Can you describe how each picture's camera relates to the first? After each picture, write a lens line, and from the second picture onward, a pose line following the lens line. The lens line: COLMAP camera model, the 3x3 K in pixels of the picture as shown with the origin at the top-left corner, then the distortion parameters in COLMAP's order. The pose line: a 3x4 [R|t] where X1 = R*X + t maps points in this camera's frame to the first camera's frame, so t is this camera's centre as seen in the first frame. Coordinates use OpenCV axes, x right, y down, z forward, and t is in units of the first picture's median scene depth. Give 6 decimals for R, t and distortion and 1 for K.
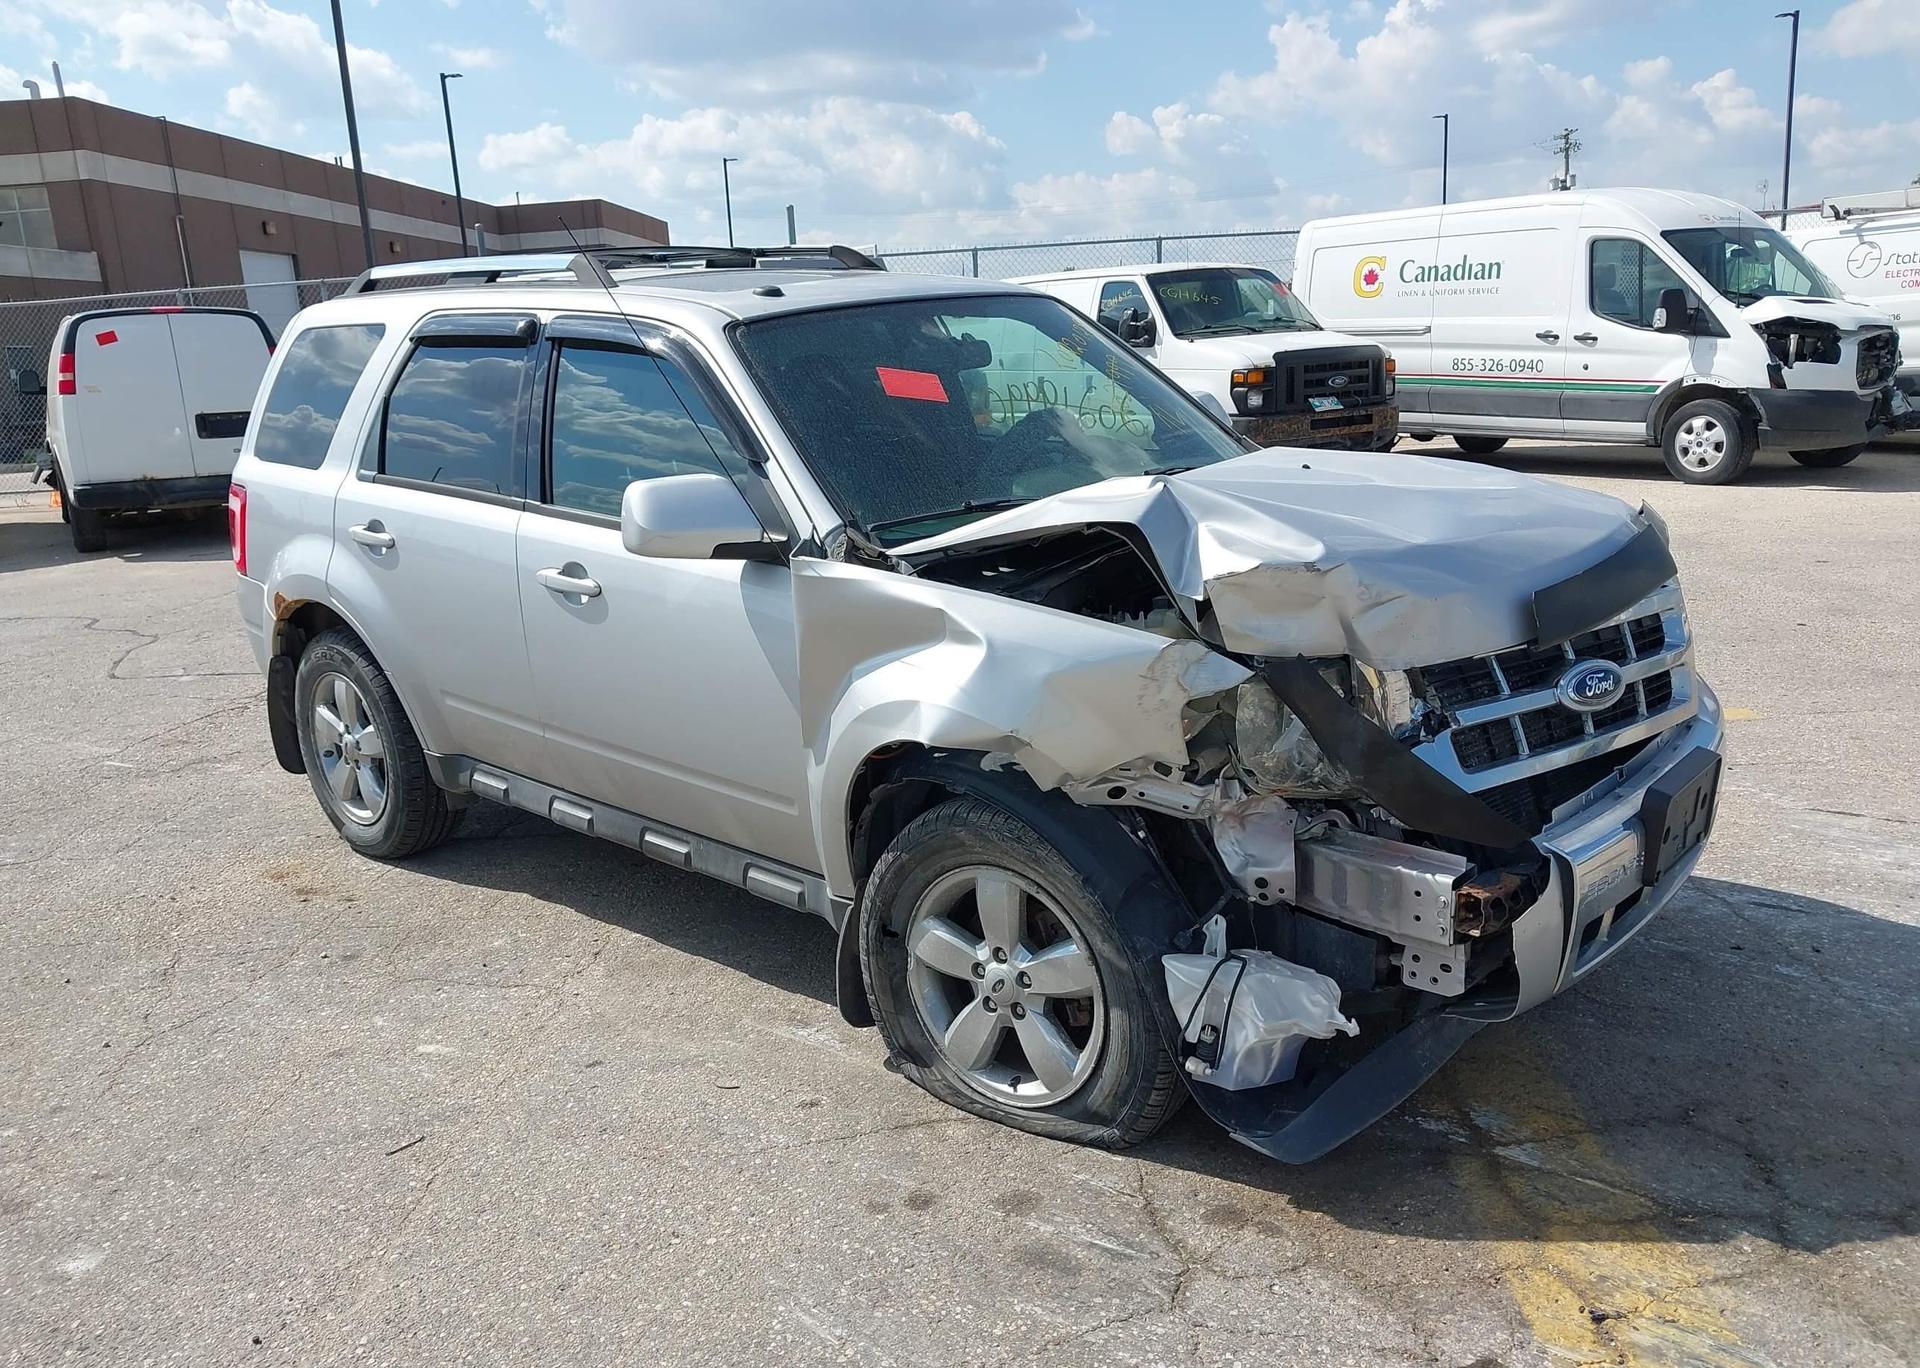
lens RADIAL K [[1539.2, 0, 960.0], [0, 1539.2, 684.0], [0, 0, 1]] dist [0.005360, -0.007283]
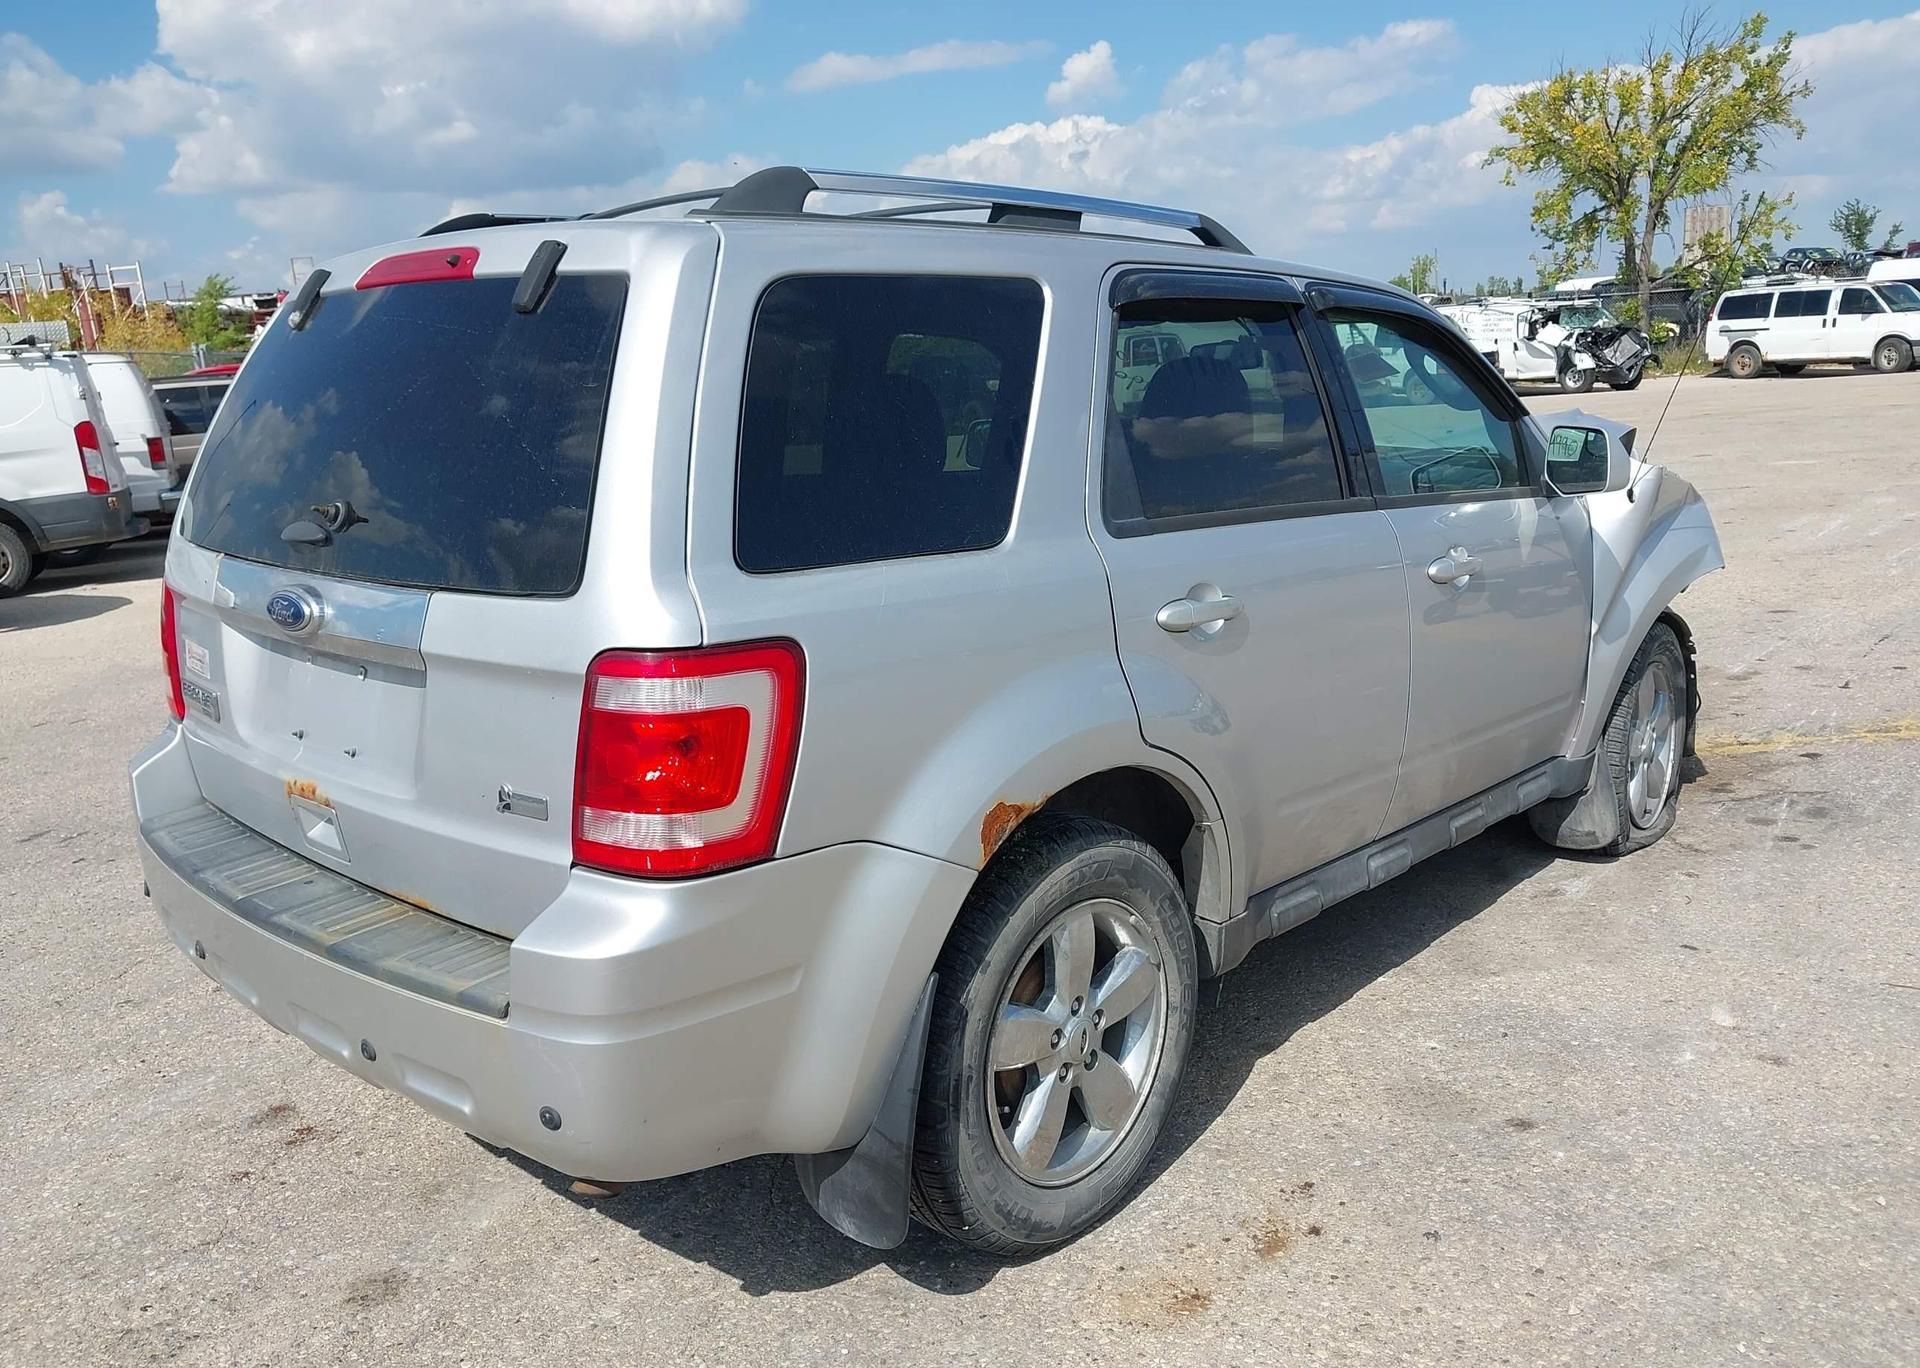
lens RADIAL K [[1539.2, 0, 960.0], [0, 1539.2, 684.0], [0, 0, 1]] dist [0.005360, -0.007283]
pose [[0.006844, -0.155221, 0.987856, -1.246164], [0.282401, 0.947967, 0.146997, -0.232770], [-0.959272, 0.277965, 0.050322, 1.330106]]
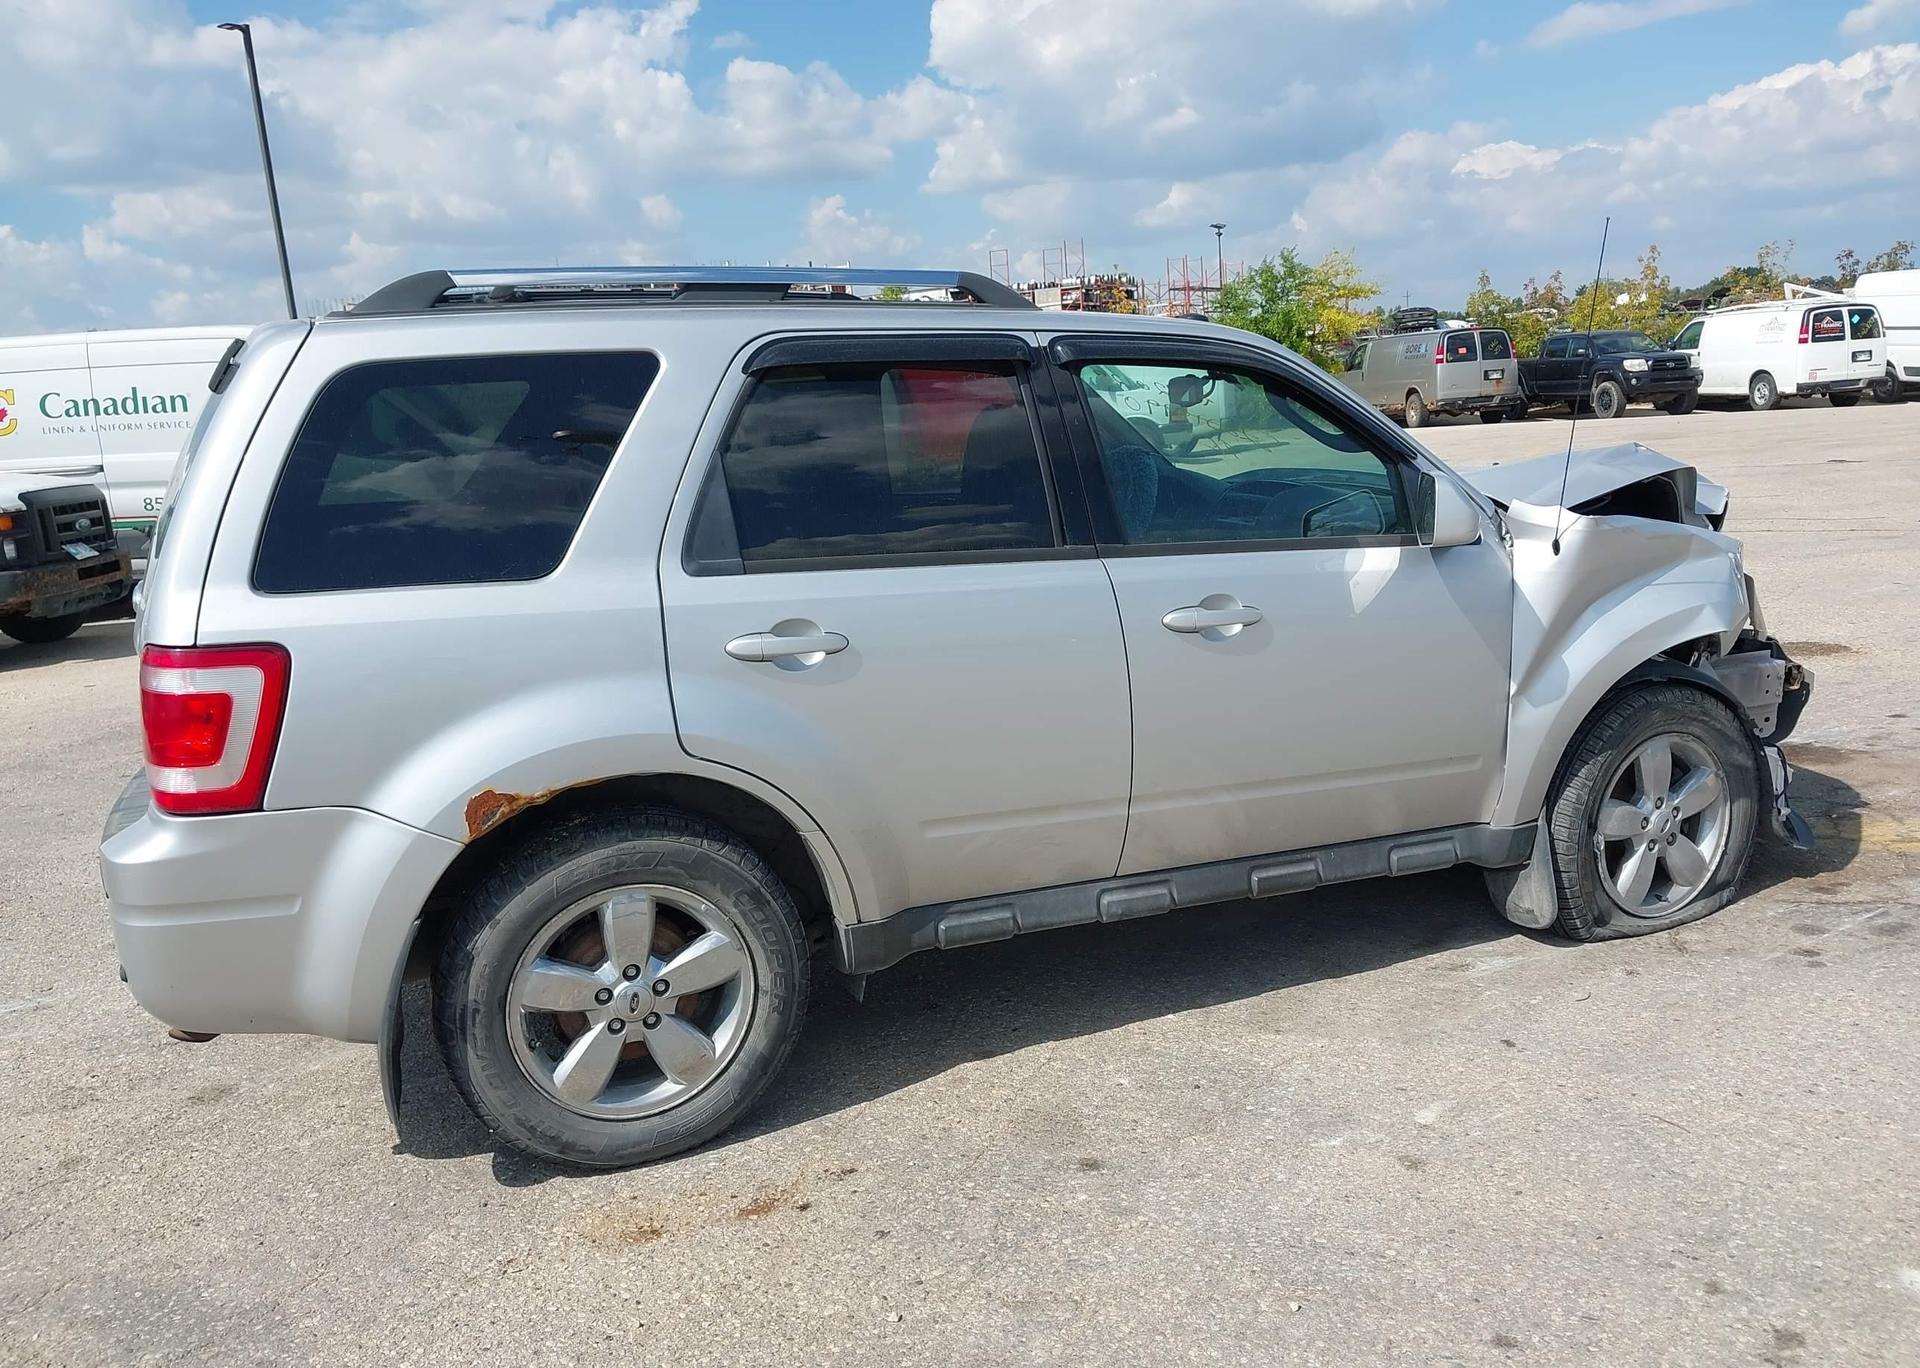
lens RADIAL K [[1539.2, 0, 960.0], [0, 1539.2, 684.0], [0, 0, 1]] dist [0.005360, -0.007283]
pose [[0.435537, -0.150150, 0.887560, -1.207195], [0.244222, 0.968719, 0.044037, -0.111783], [-0.866408, 0.197582, 0.458583, 0.762581]]
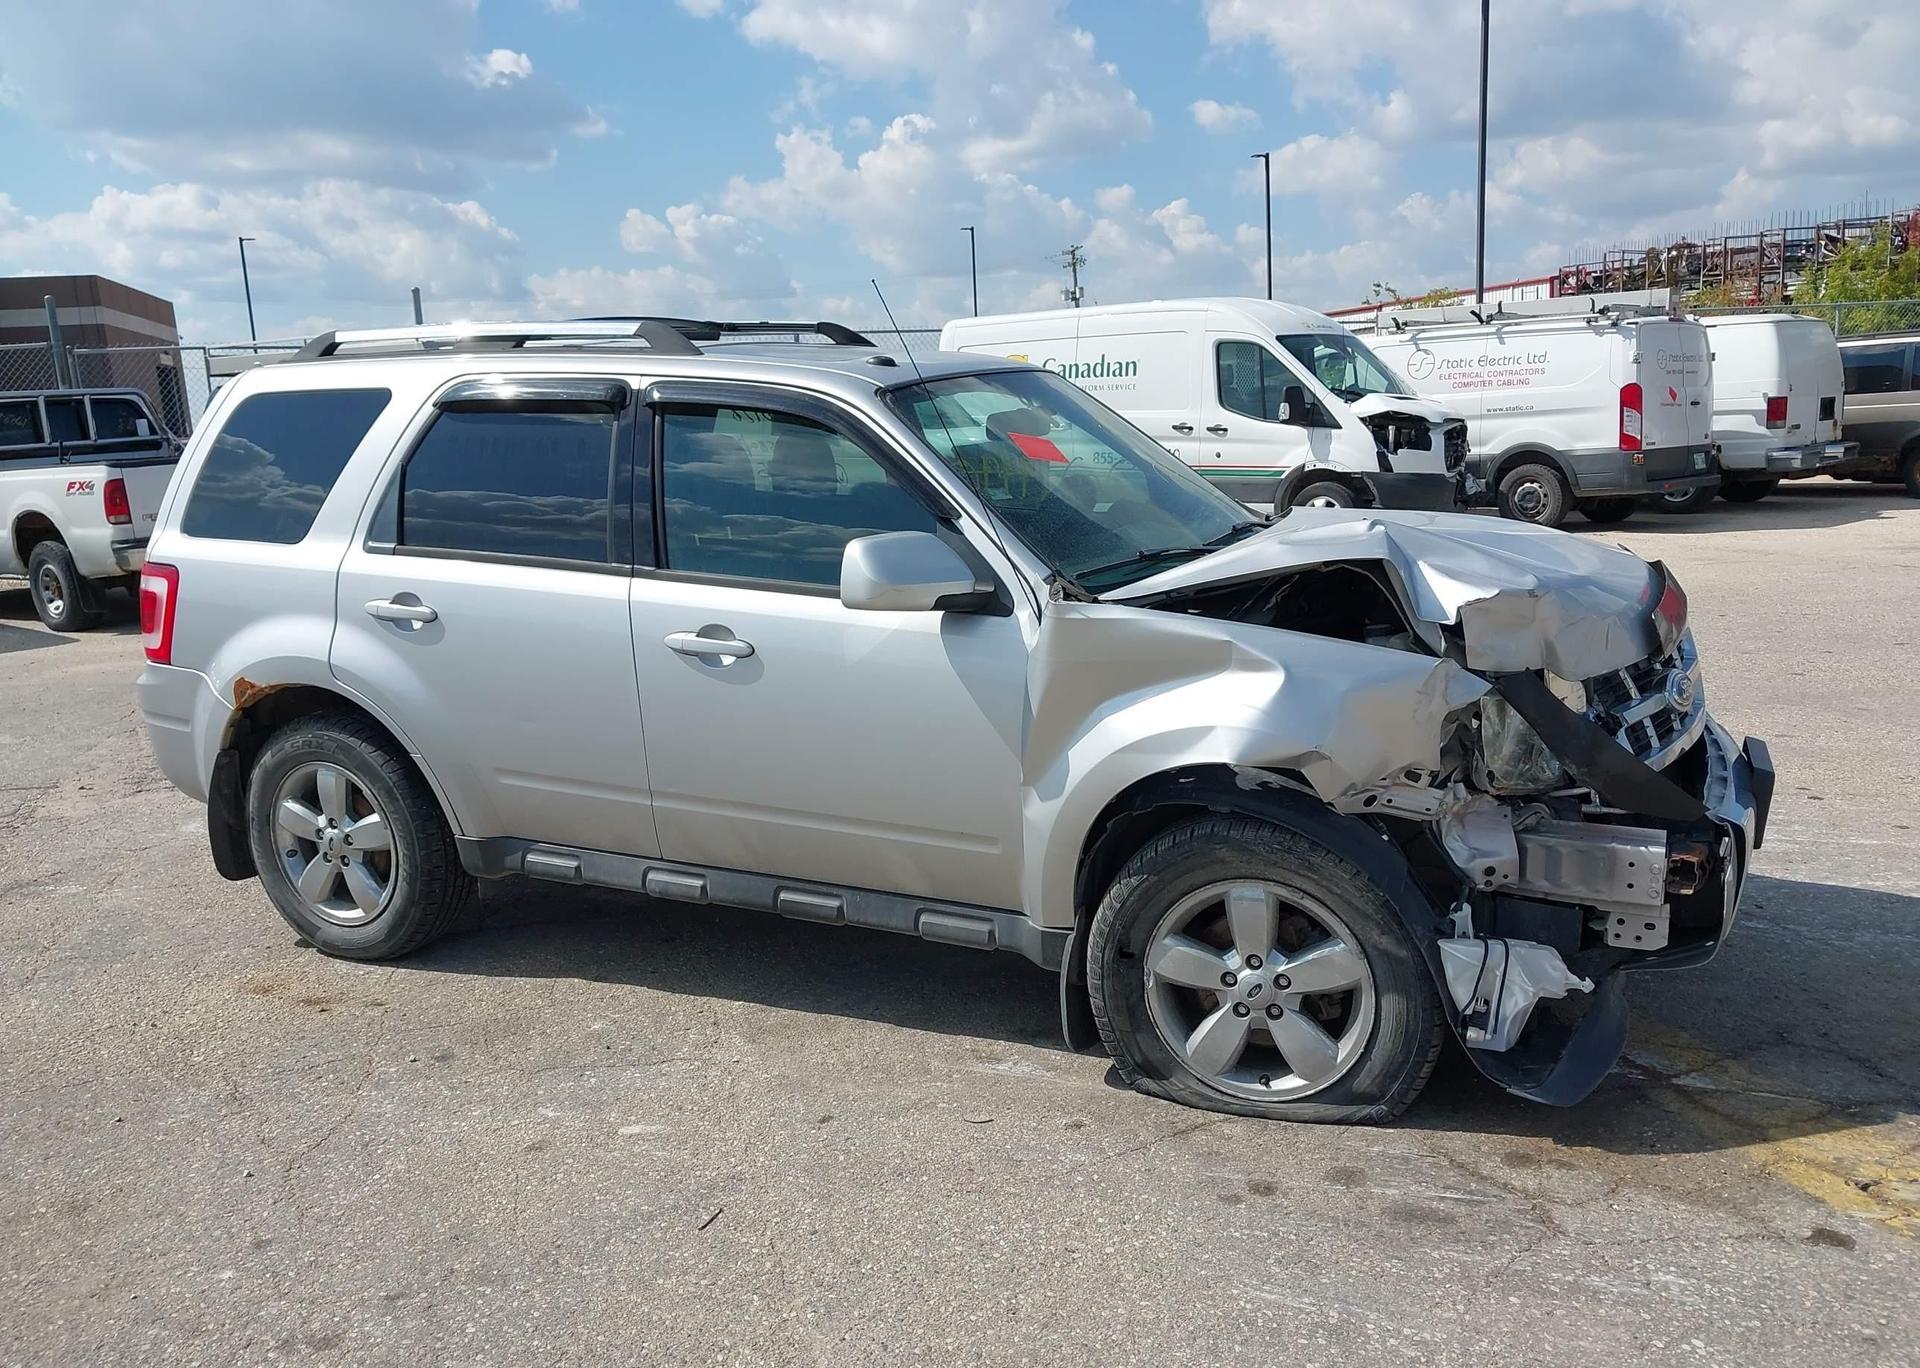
lens RADIAL K [[1539.2, 0, 960.0], [0, 1539.2, 684.0], [0, 0, 1]] dist [0.005360, -0.007283]
pose [[0.954326, -0.041692, 0.295845, -0.417449], [0.059179, 0.996974, -0.050397, 0.020213], [-0.292848, 0.065602, 0.953906, 0.007247]]
